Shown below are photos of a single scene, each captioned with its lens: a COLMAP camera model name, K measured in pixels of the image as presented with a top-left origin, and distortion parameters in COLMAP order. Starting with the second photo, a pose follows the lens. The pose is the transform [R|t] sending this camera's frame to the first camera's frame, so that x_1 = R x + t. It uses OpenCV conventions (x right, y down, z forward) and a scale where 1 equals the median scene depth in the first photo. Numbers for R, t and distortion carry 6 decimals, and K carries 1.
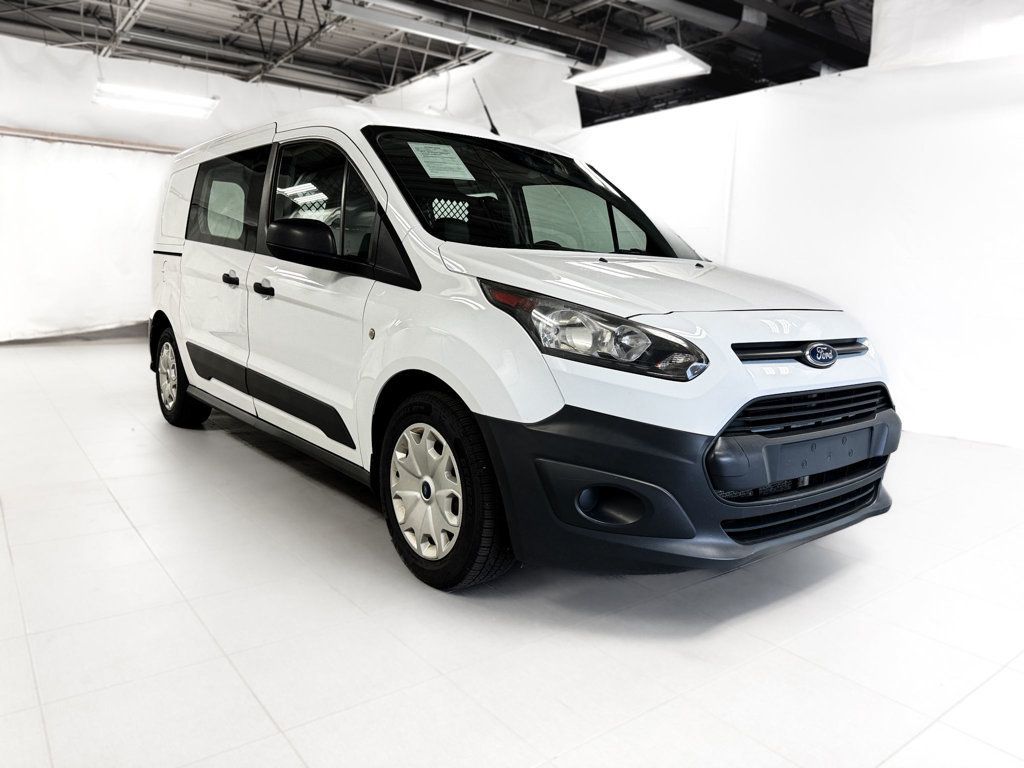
lens RADIAL K [[713.9, 0, 512.0], [0, 713.9, 384.0], [0, 0, 1]] dist [0.103982, -0.095686]
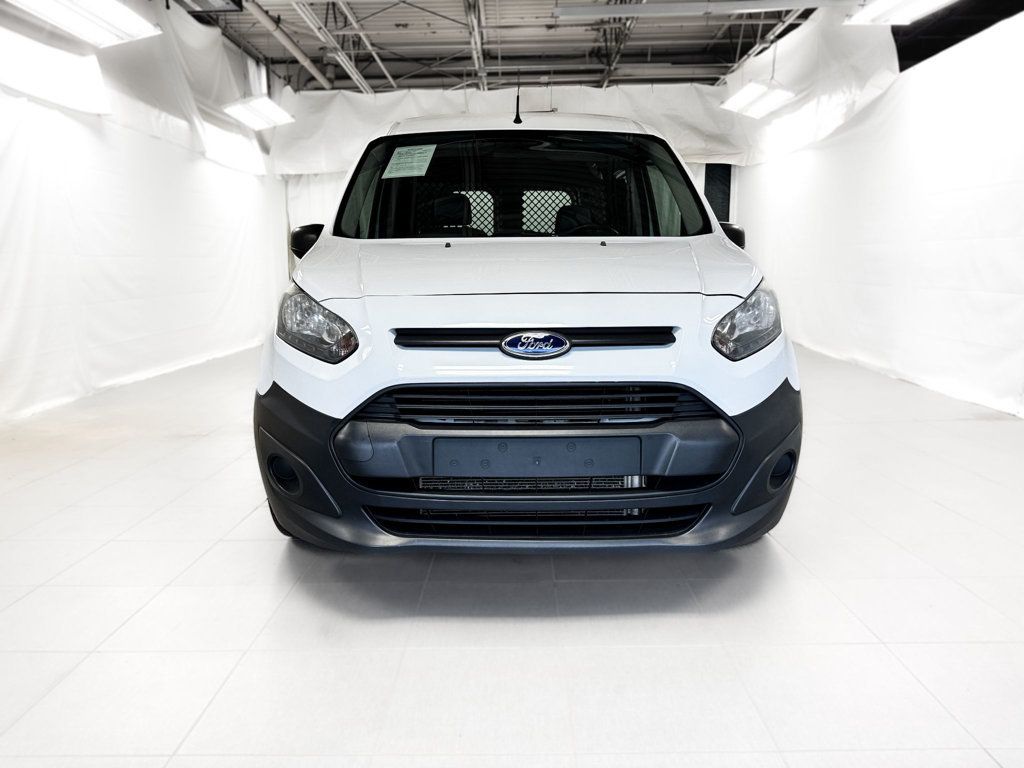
lens RADIAL K [[771.5, 0, 512.0], [0, 771.5, 384.0], [0, 0, 1]] dist [0.002785, -0.084257]
pose [[0.791464, 0.054302, -0.608799, 0.256145], [-0.056253, 0.998290, 0.015911, -0.001673], [0.608622, 0.021654, 0.793165, 0.064490]]
